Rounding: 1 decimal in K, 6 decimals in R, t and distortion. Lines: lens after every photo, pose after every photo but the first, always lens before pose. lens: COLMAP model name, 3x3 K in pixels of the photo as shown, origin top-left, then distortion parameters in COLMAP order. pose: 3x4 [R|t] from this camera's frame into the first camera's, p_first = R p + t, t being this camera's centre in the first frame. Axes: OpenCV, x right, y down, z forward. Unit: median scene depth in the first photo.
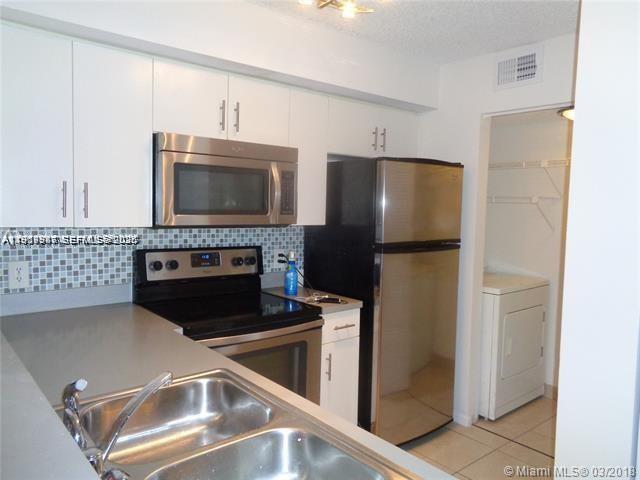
lens RADIAL K [[480.2, 0, 318.8], [0, 480.2, 242.1], [0, 0, 1]] dist [-0.013527, 0.006575]
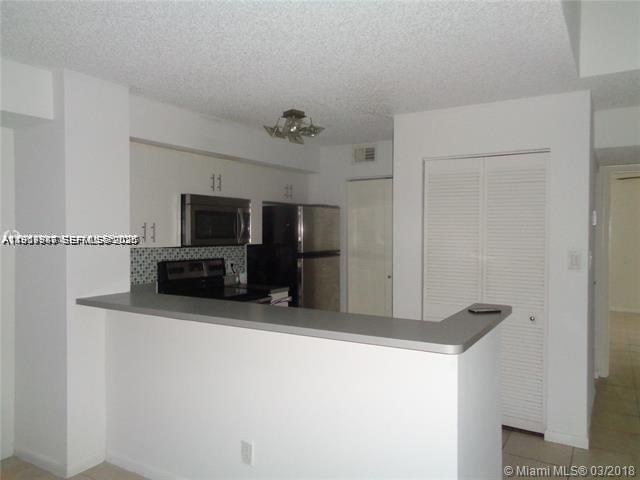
lens RADIAL K [[480.2, 0, 320.4], [0, 480.2, 238.0], [0, 0, 1]] dist [-0.013527, 0.006575]
pose [[0.947757, -0.026355, 0.317903, -0.338039], [0.045873, 0.997483, -0.054068, 0.044216], [-0.315678, 0.065826, 0.946580, -0.659928]]
